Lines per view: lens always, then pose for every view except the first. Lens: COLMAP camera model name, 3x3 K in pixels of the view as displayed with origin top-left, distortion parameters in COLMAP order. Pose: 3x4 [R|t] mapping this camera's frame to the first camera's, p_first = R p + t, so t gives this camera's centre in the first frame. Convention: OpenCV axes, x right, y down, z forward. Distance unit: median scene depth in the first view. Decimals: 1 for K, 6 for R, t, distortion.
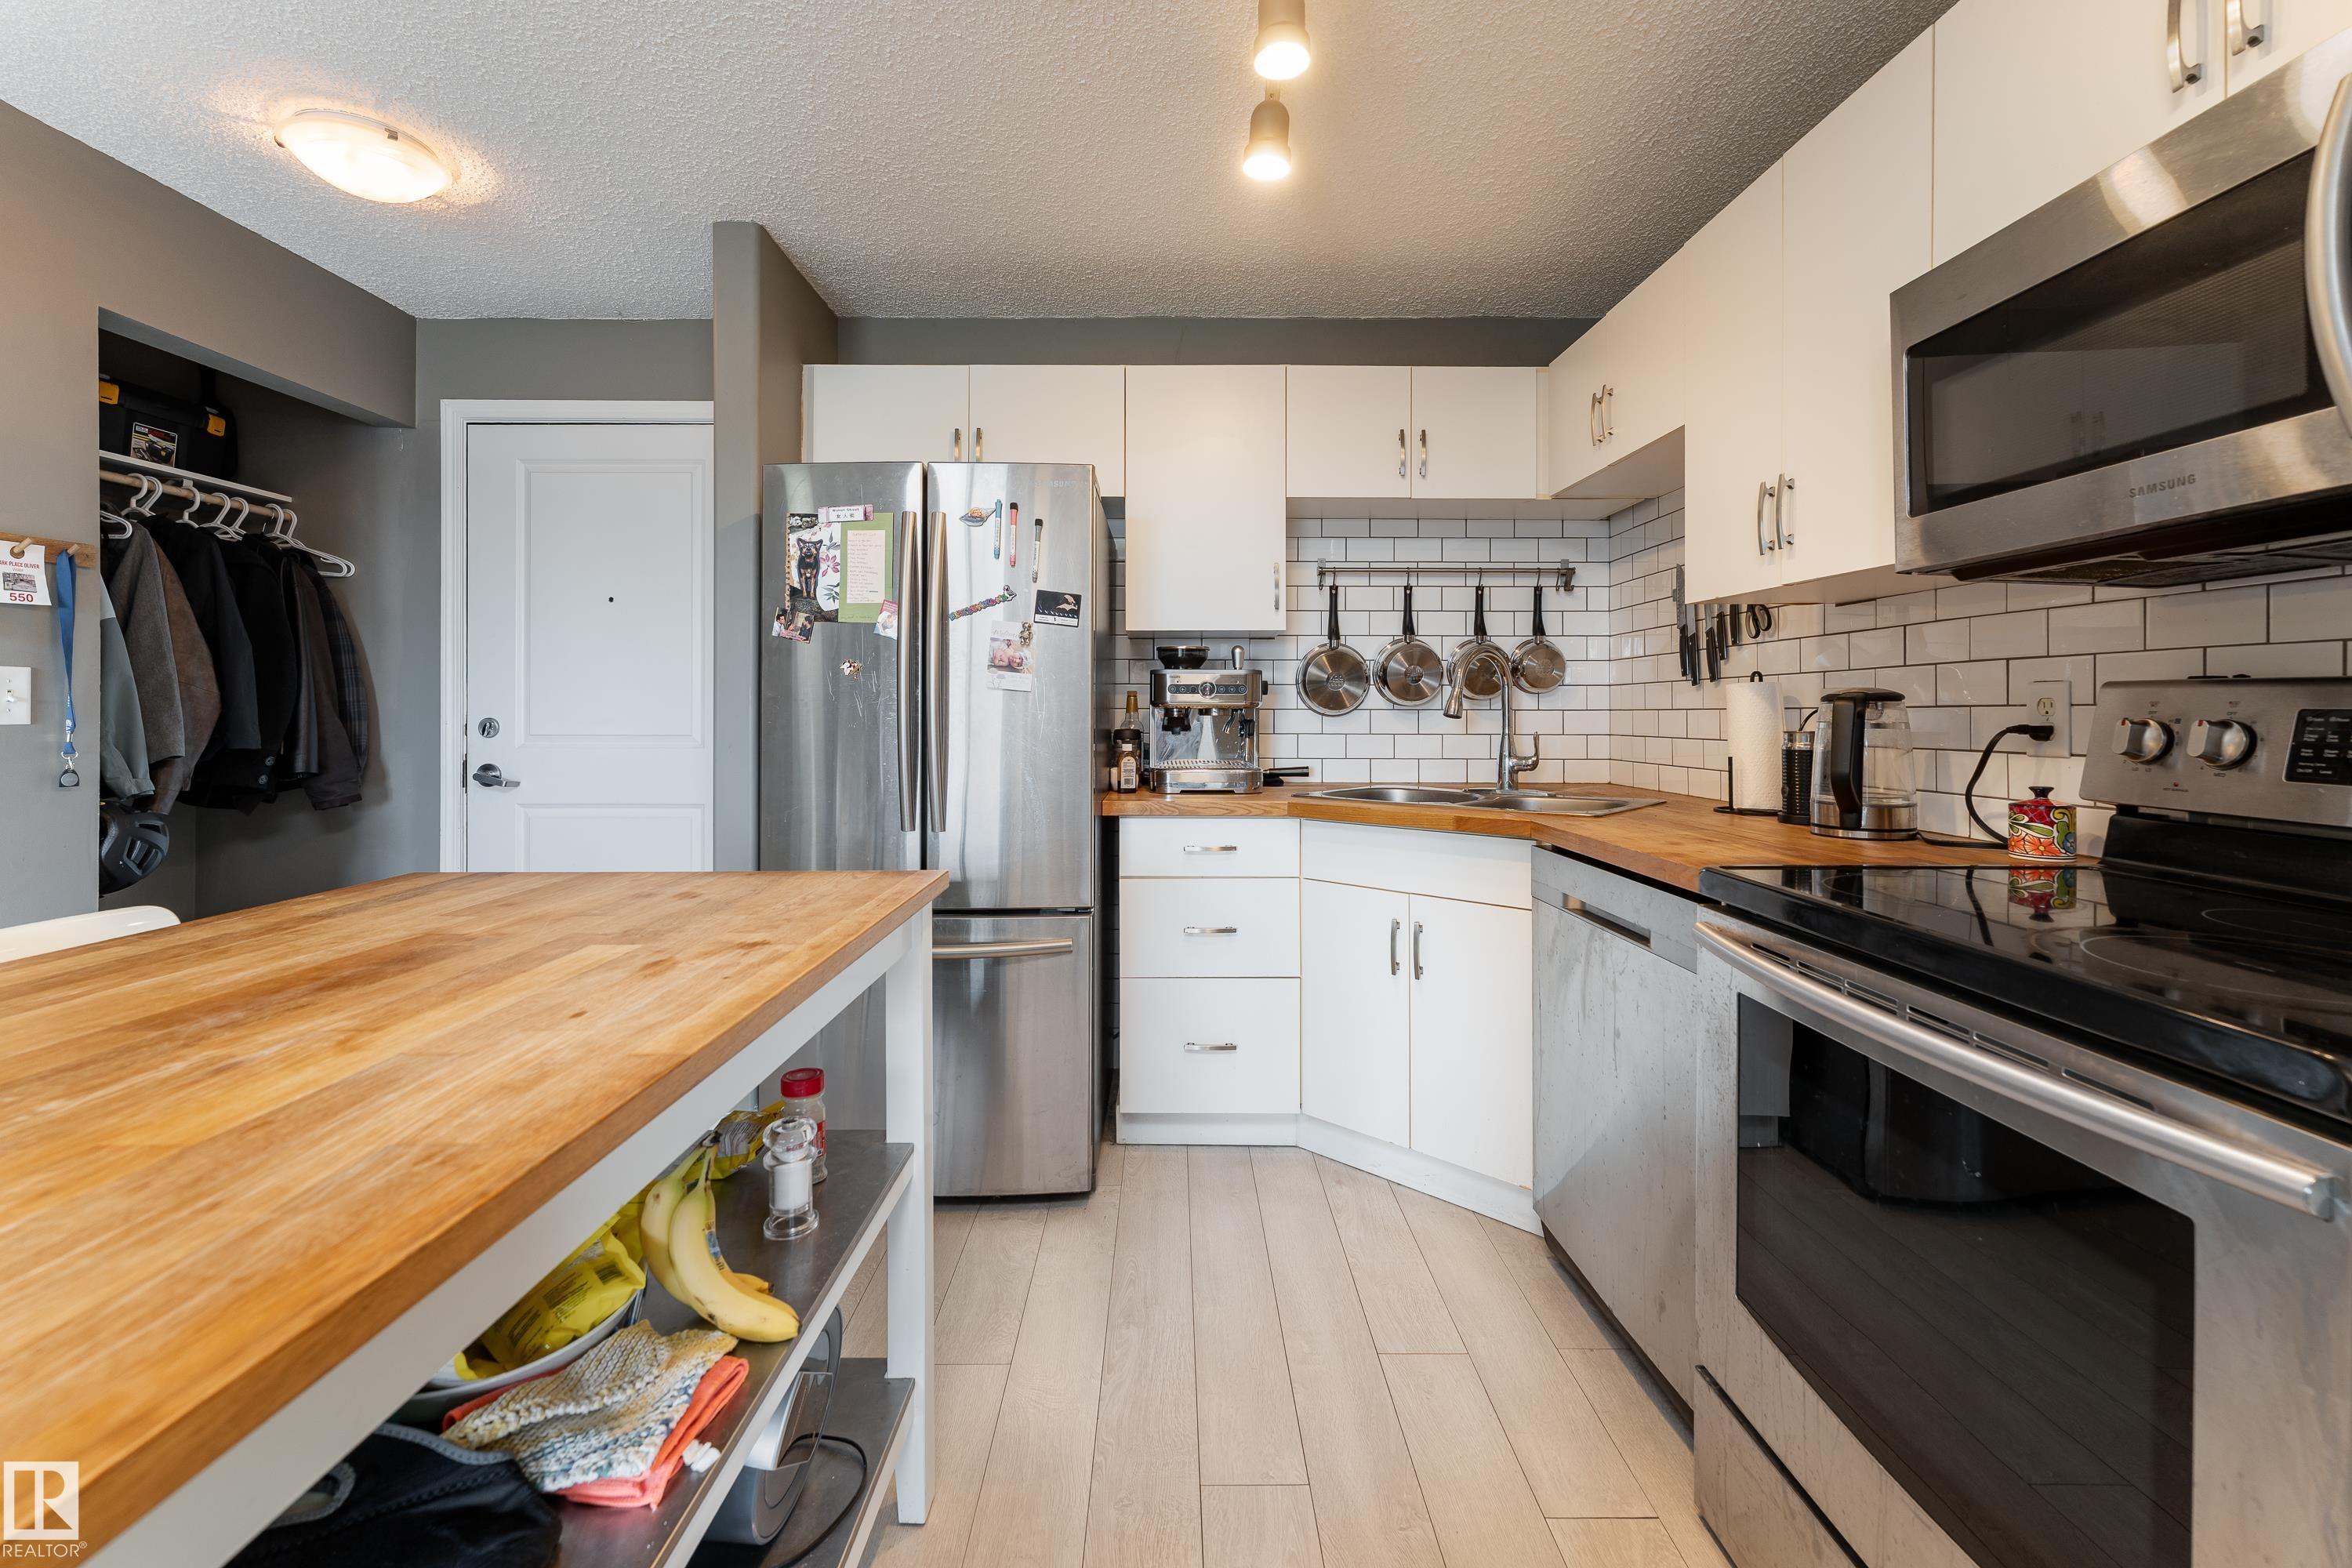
lens RADIAL K [[961.0, 0, 1164.0], [0, 961.0, 704.6], [0, 0, 1]] dist [0.003301, -0.000303]
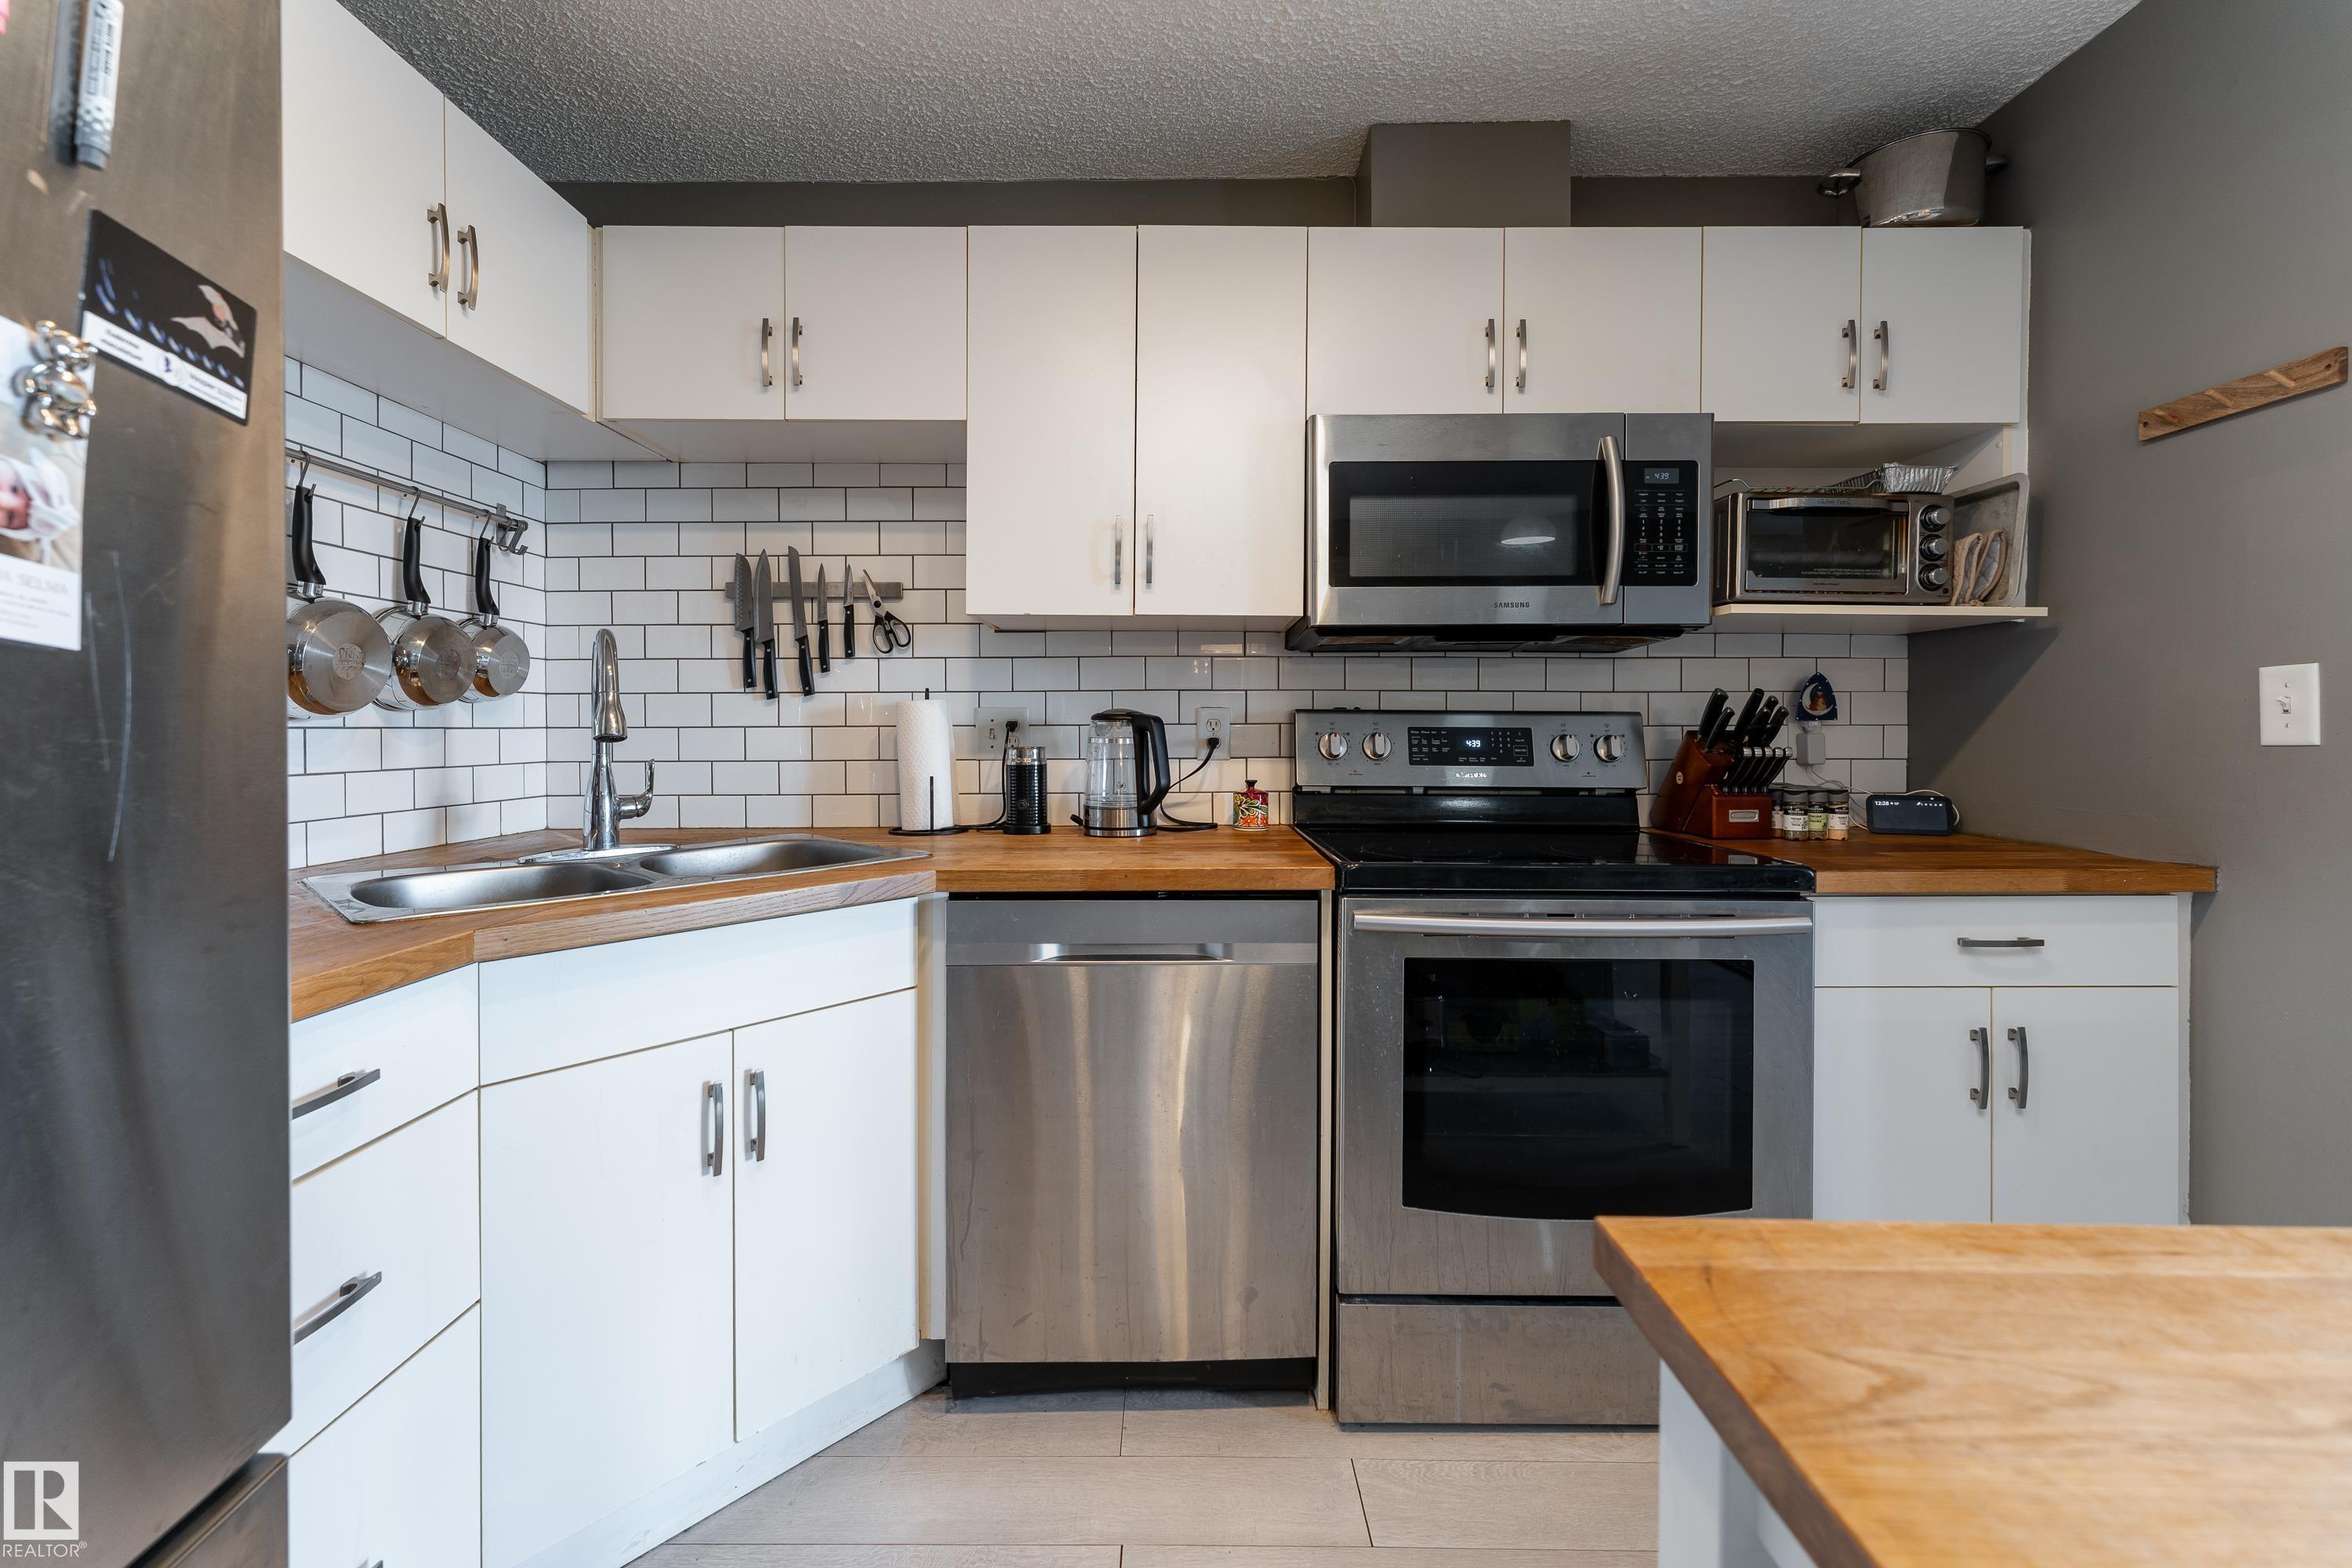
lens RADIAL K [[961.0, 0, 1174.9], [0, 961.0, 731.3], [0, 0, 1]] dist [0.003301, -0.000303]
pose [[0.013256, -0.003671, 0.999905, -0.303838], [-0.004921, 0.999981, 0.003737, 0.003903], [-0.999900, -0.004970, 0.013237, 0.618435]]
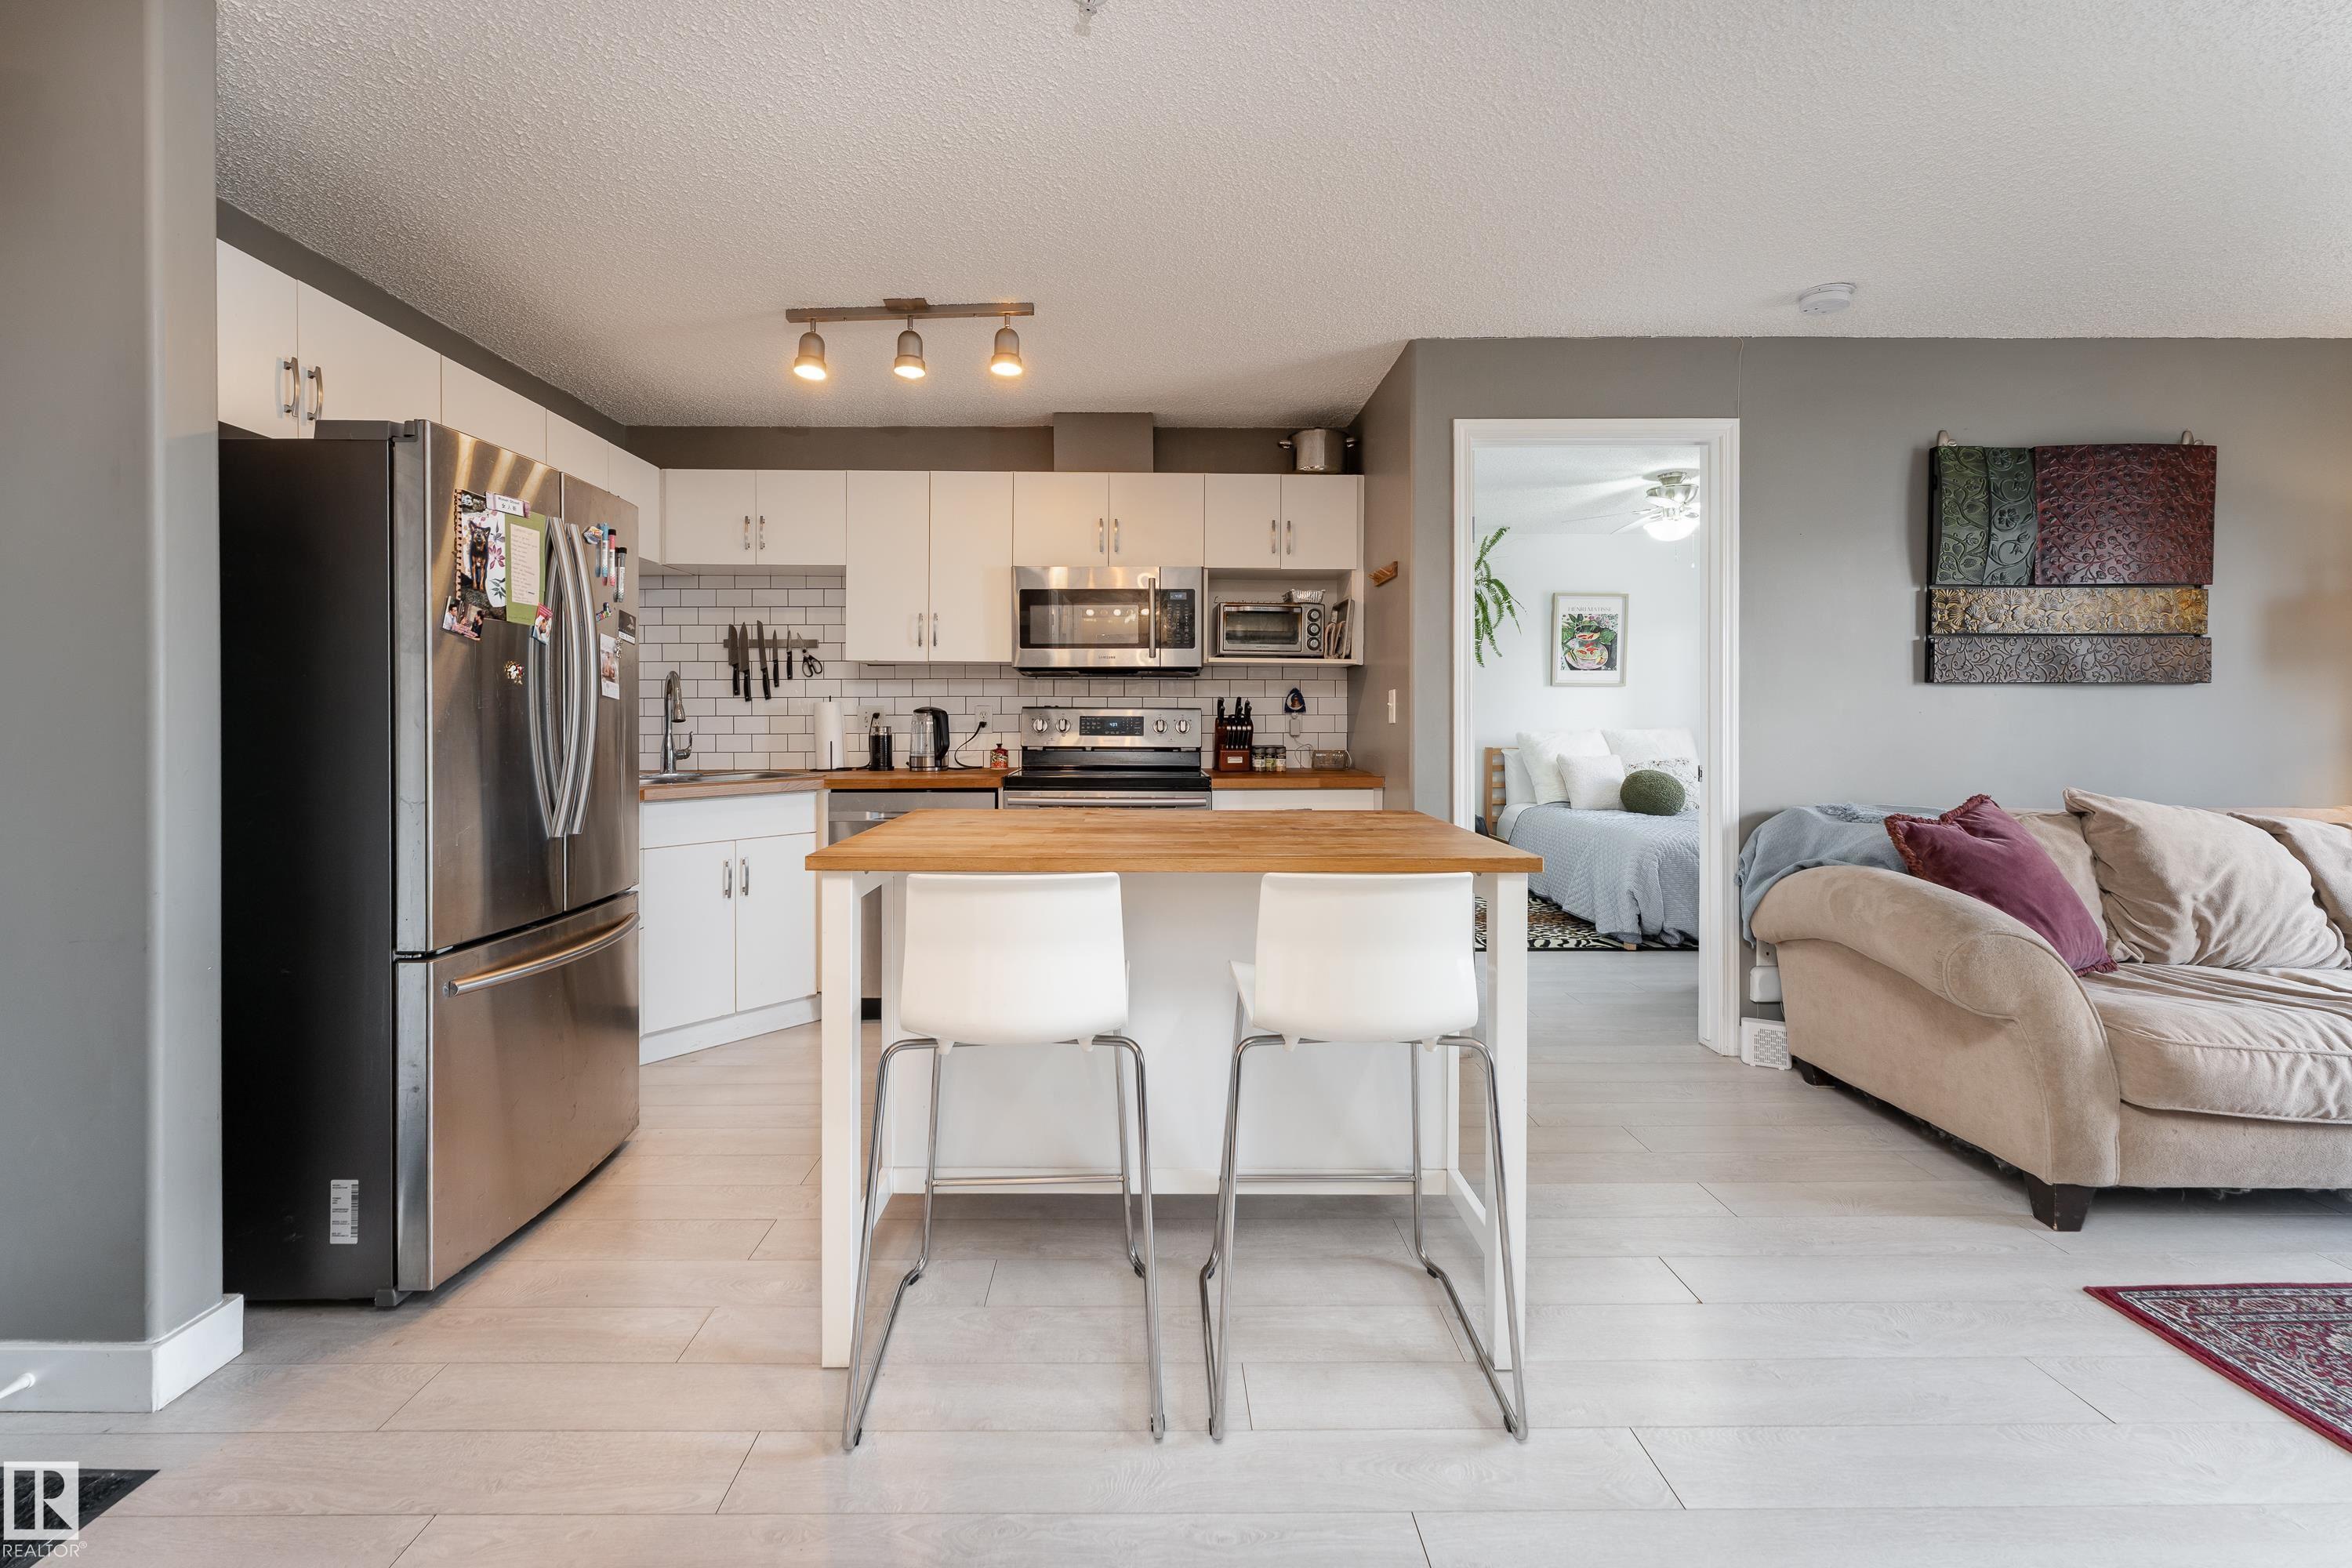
lens RADIAL K [[961.0, 0, 1145.7], [0, 961.0, 713.4], [0, 0, 1]] dist [0.003301, -0.000303]
pose [[0.003943, 0.002835, 0.999988, -1.053667], [-0.004794, 0.999985, -0.002816, 0.002014], [-0.999981, -0.004783, 0.003957, 0.319251]]
